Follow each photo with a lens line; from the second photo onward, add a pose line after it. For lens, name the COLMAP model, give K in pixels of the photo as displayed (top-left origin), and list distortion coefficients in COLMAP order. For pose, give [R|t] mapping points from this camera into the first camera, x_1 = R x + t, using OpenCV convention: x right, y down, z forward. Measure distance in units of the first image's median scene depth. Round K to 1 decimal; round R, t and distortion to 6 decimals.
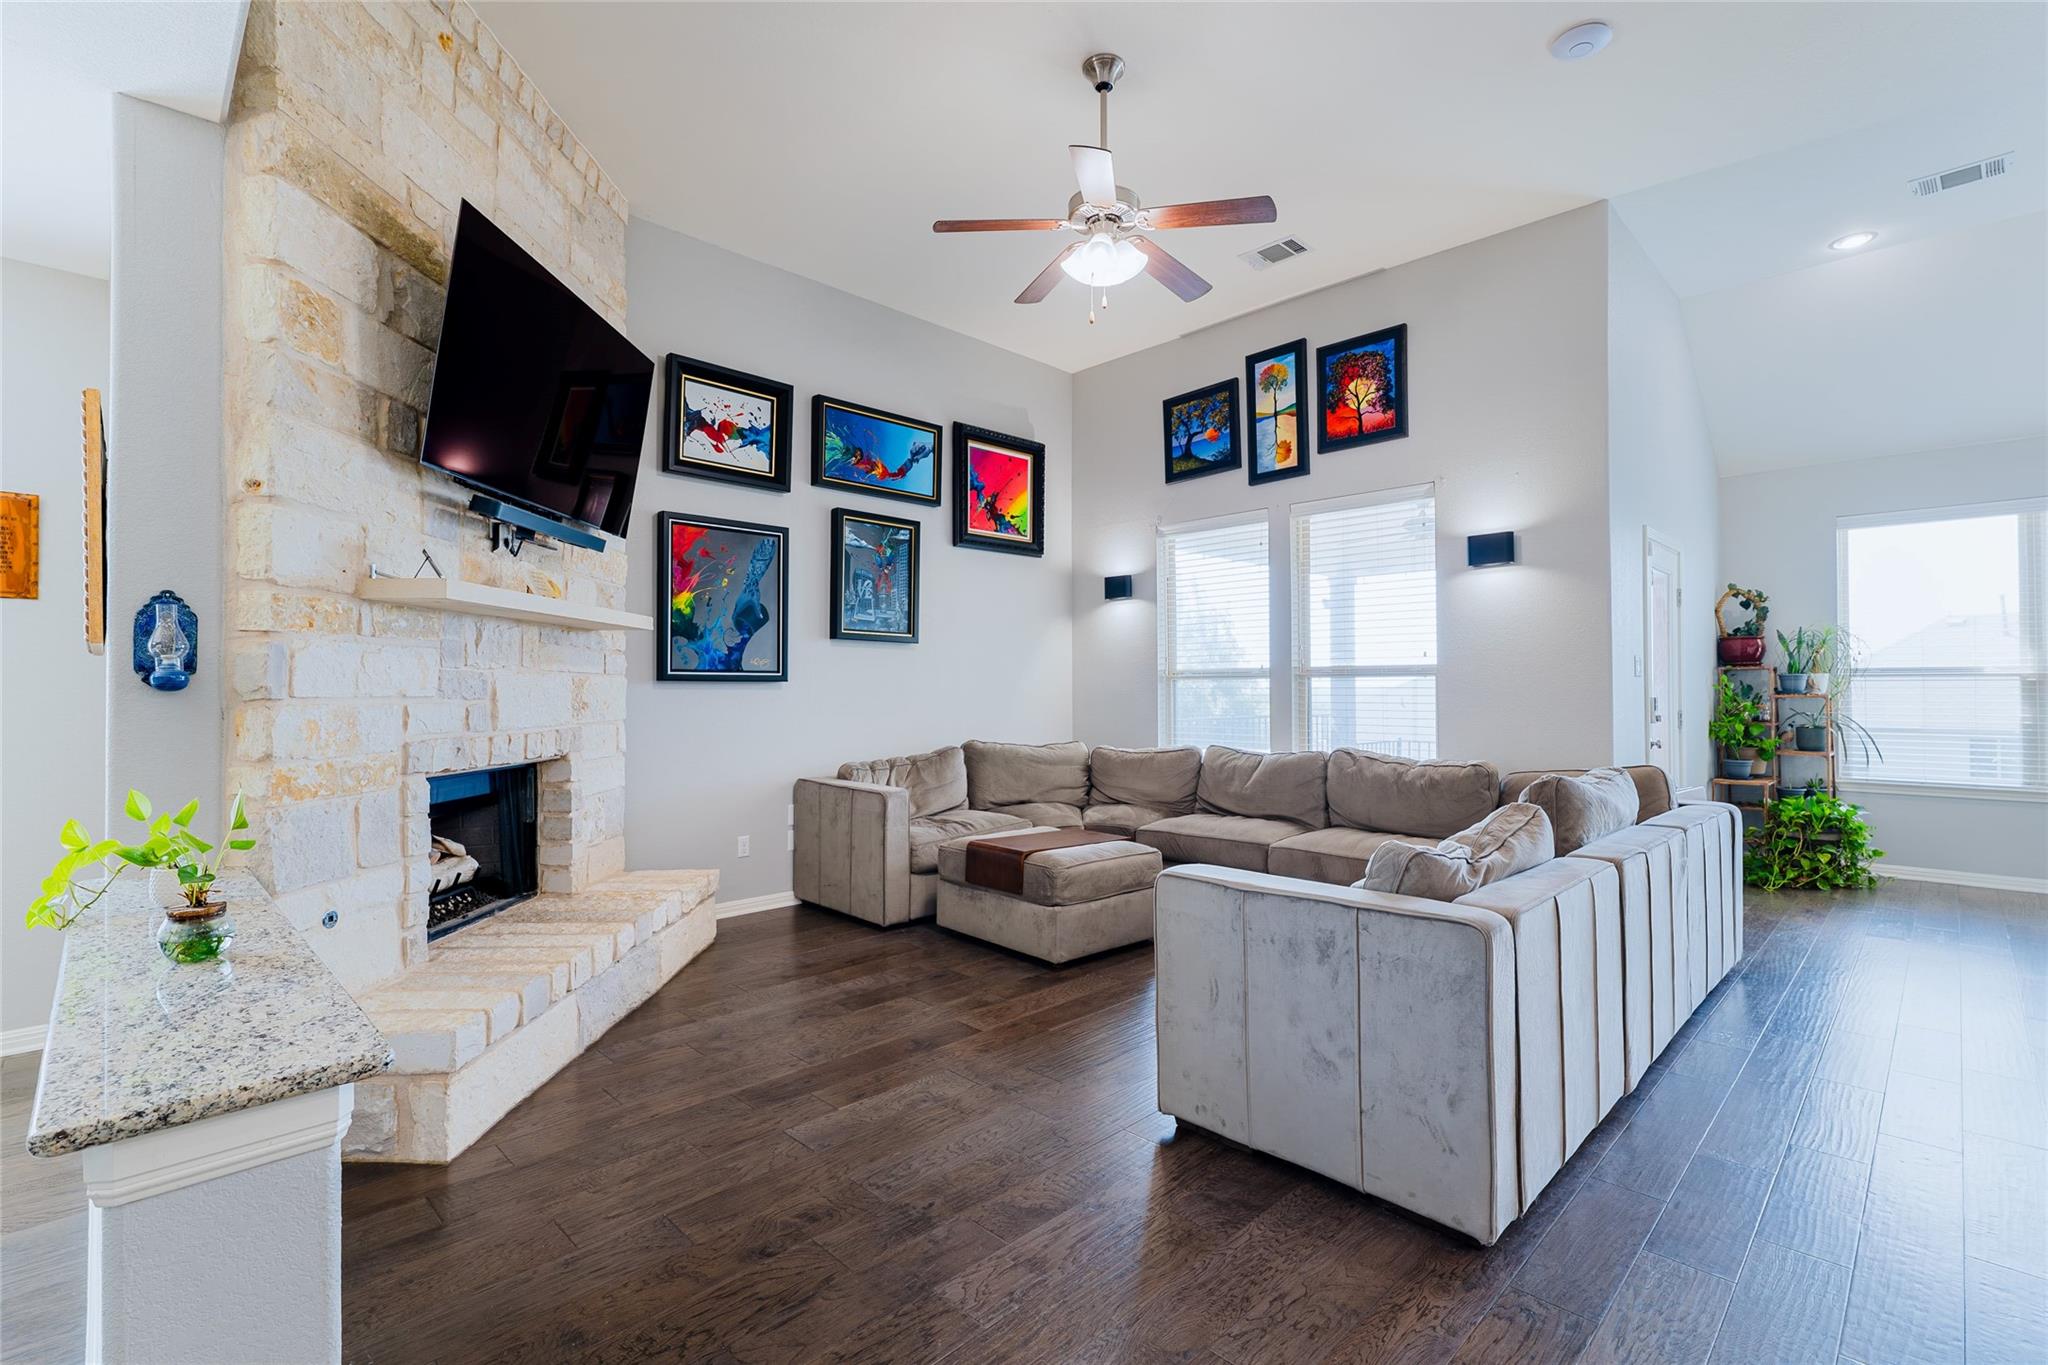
lens RADIAL K [[924.3, 0, 1020.3], [0, 924.3, 677.9], [0, 0, 1]] dist [0.004029, -0.000989]
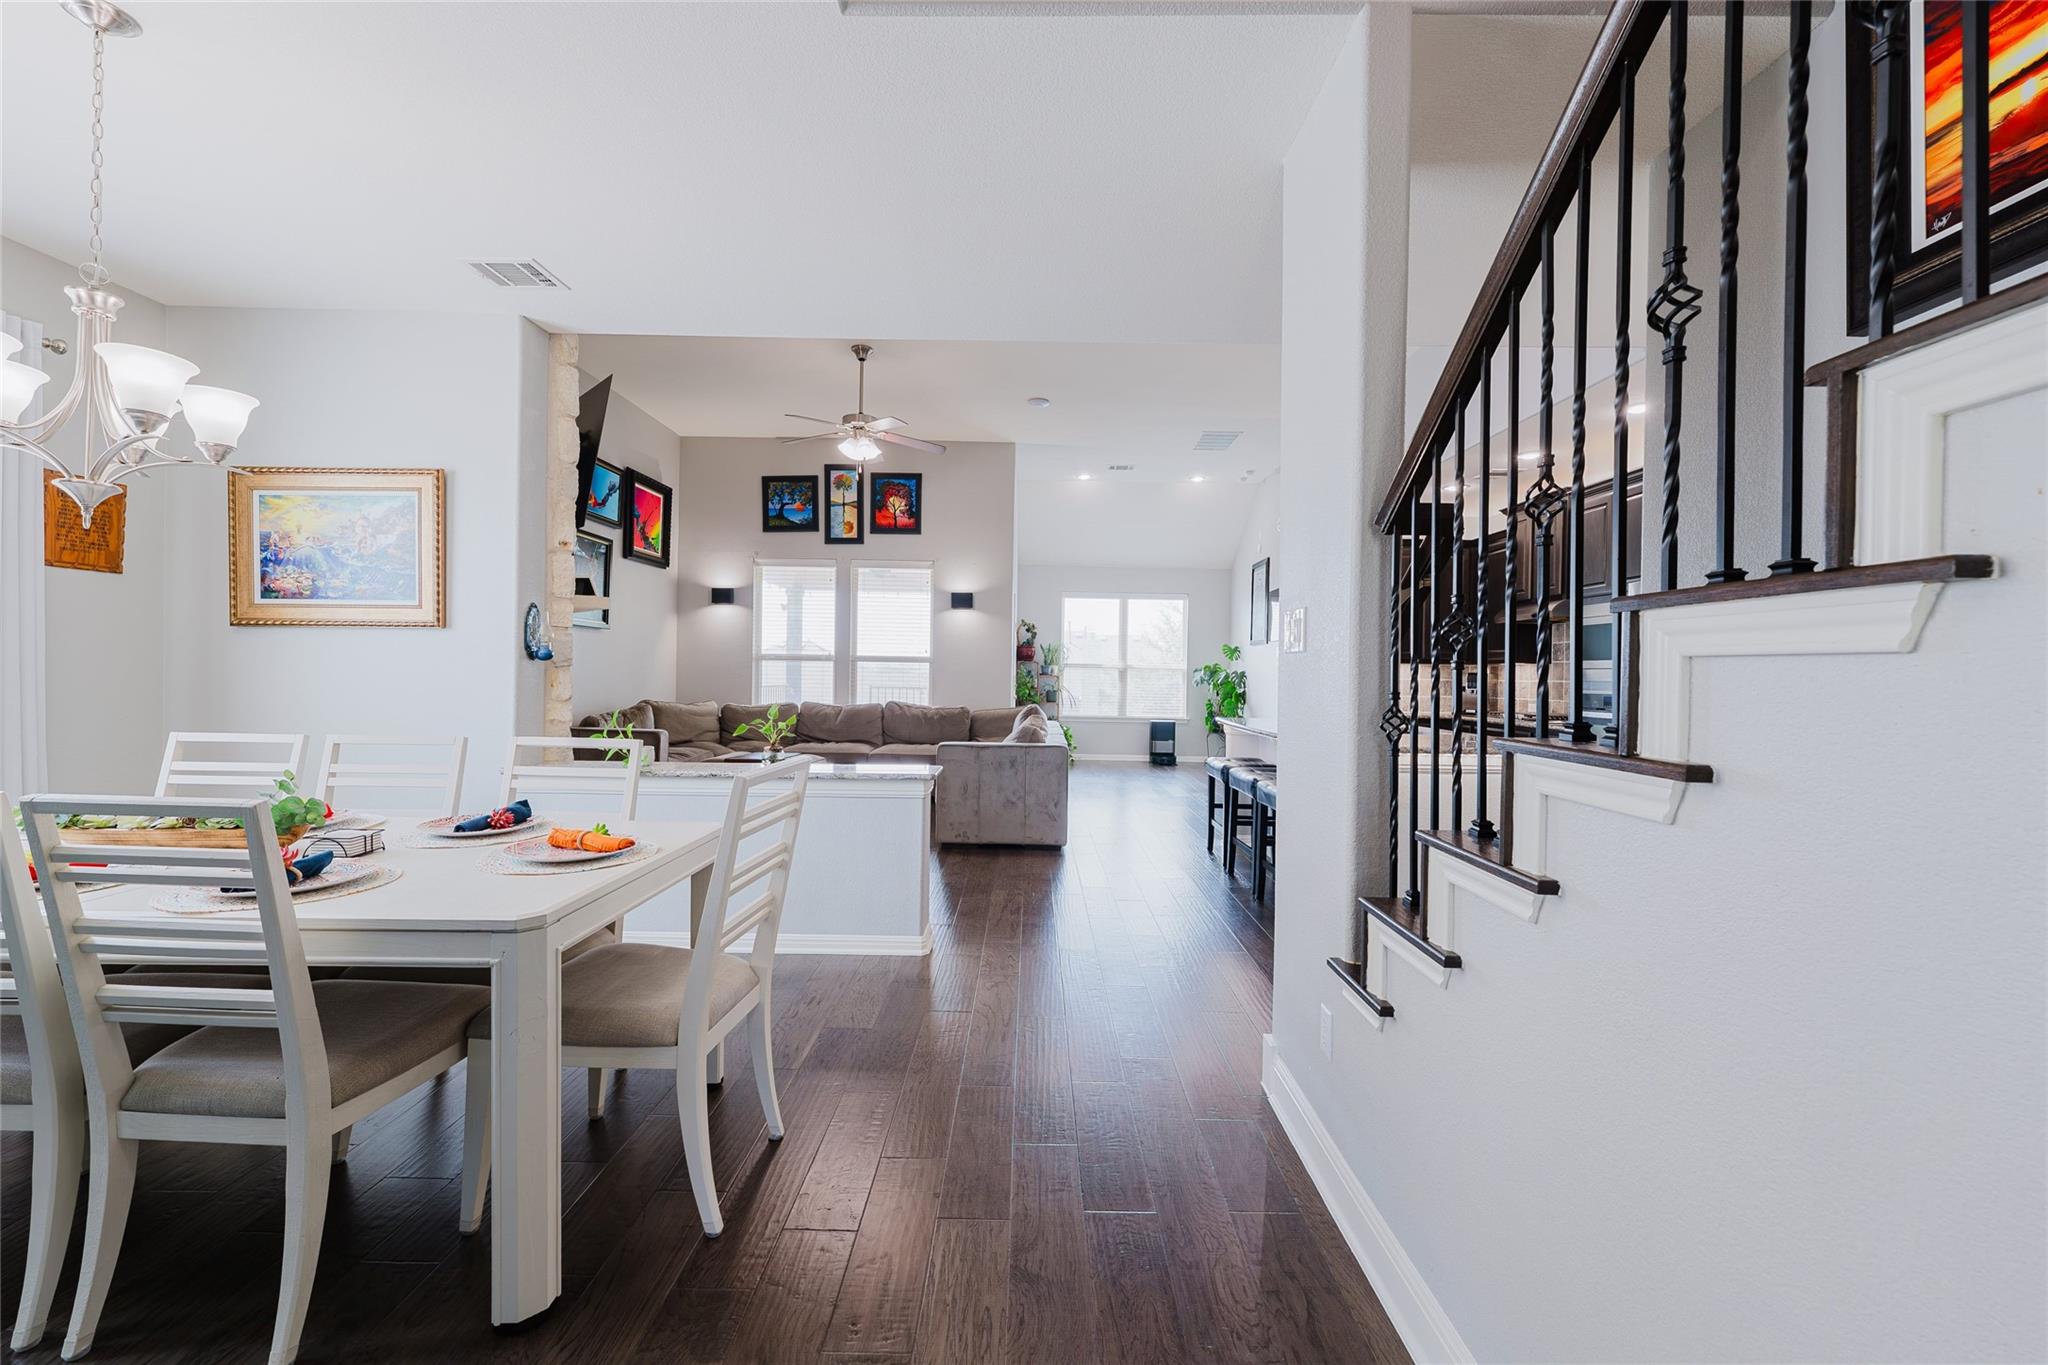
lens RADIAL K [[835.0, 0, 1028.4], [0, 835.0, 674.9], [0, 0, 1]] dist [0.003028, 0.000276]
pose [[0.706685, 0.013964, 0.707390, -0.563601], [-0.029428, 0.999520, 0.009669, -0.000488], [-0.706916, -0.027650, 0.706757, -0.321733]]
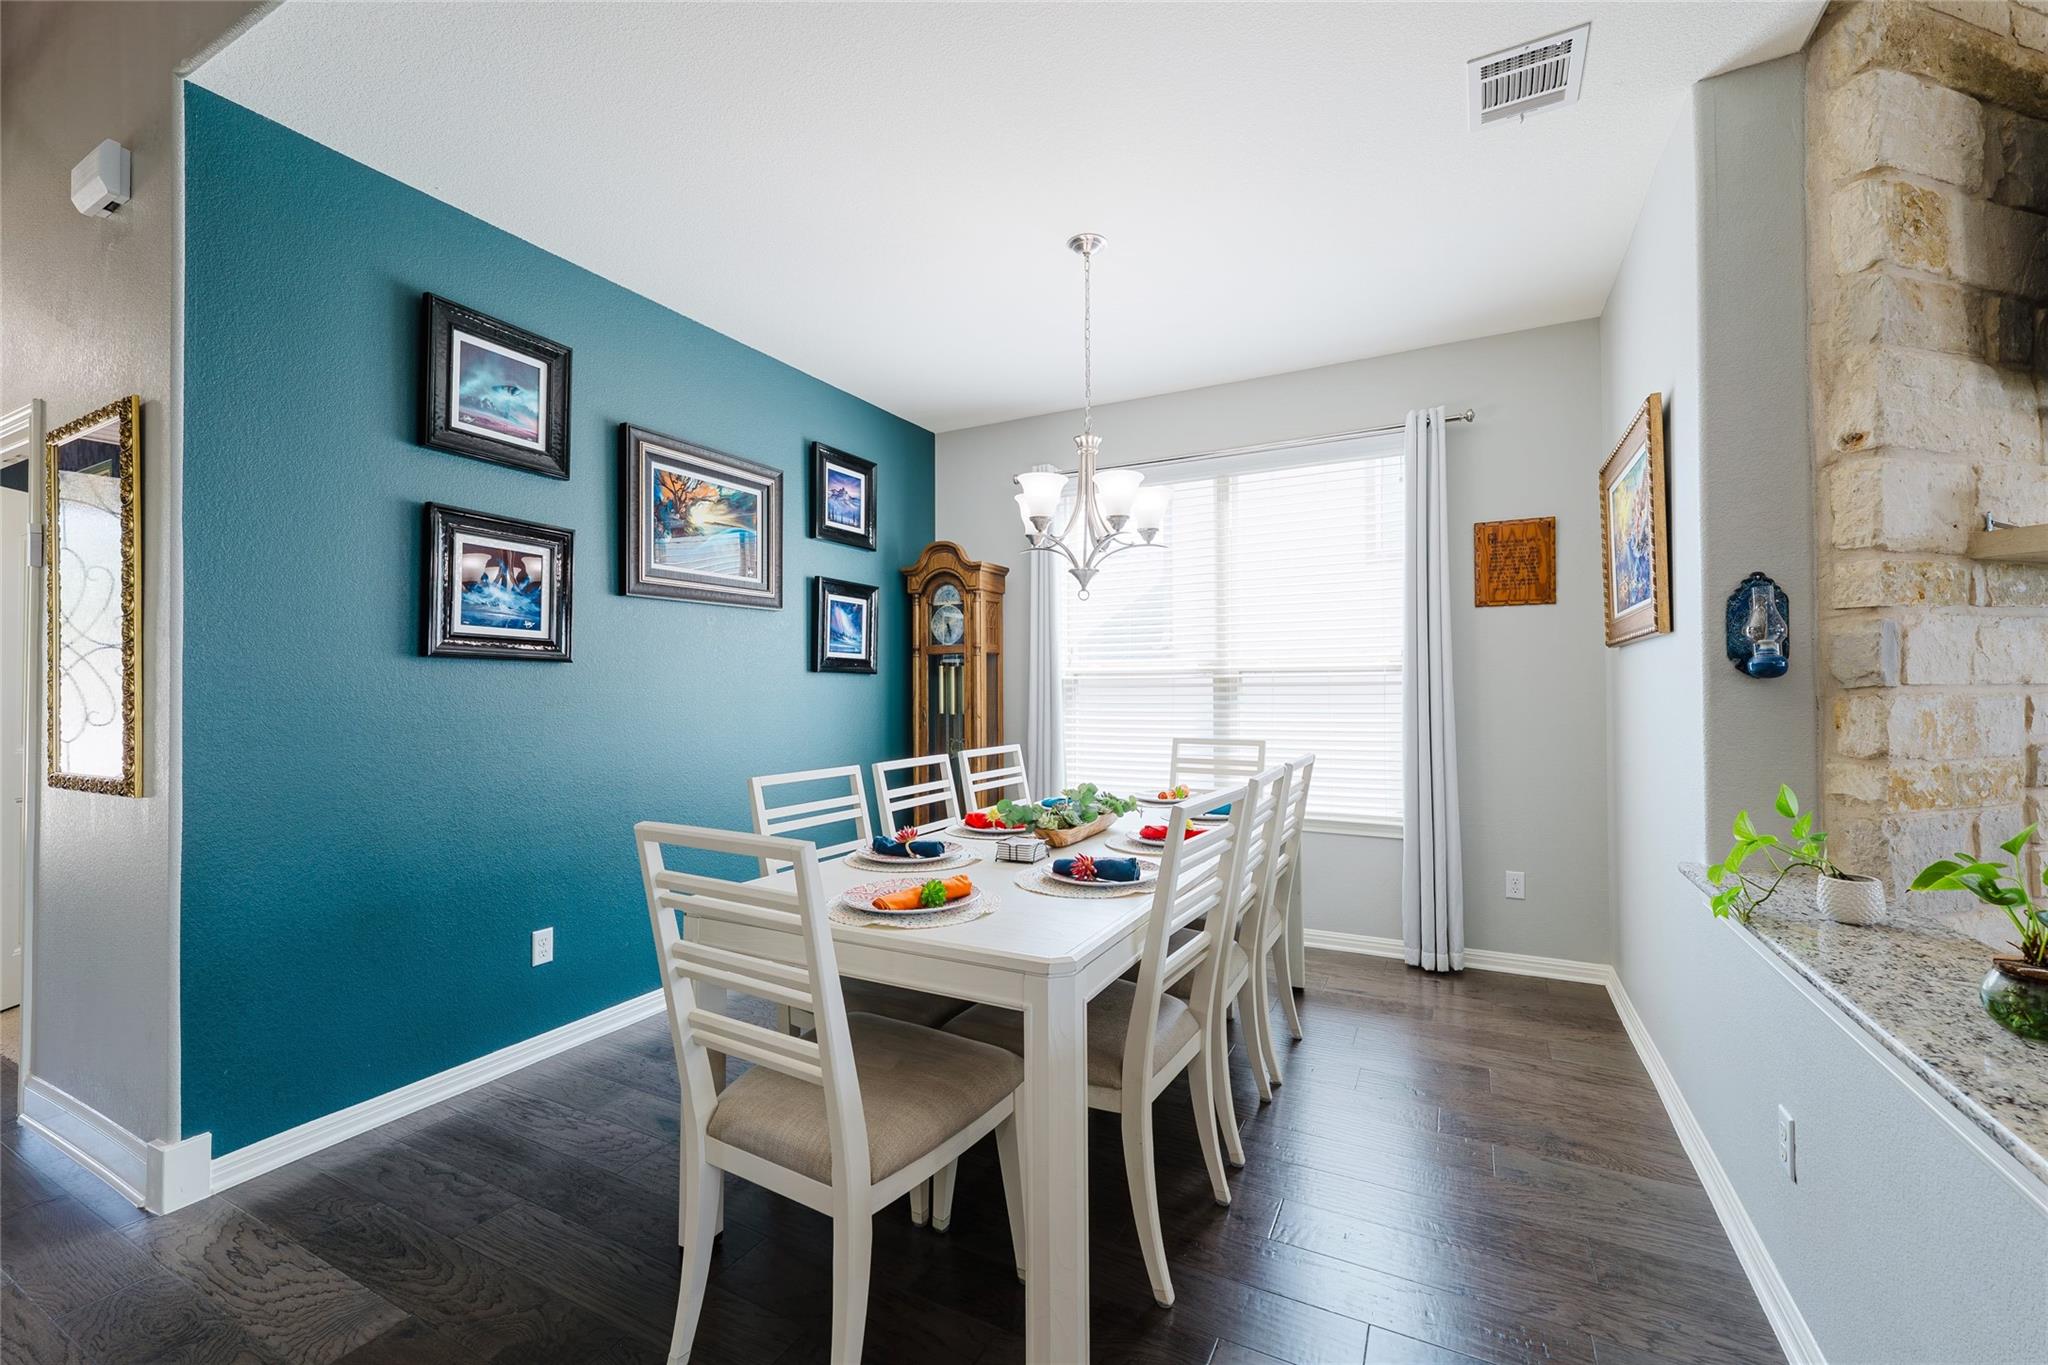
lens RADIAL K [[835.0, 0, 1021.9], [0, 835.0, 676.3], [0, 0, 1]] dist [0.003028, 0.000276]
pose [[0.301226, -0.009802, -0.953502, -0.134627], [0.018433, 0.999820, -0.004455, 0.000960], [0.953375, -0.016234, 0.301352, 0.007795]]
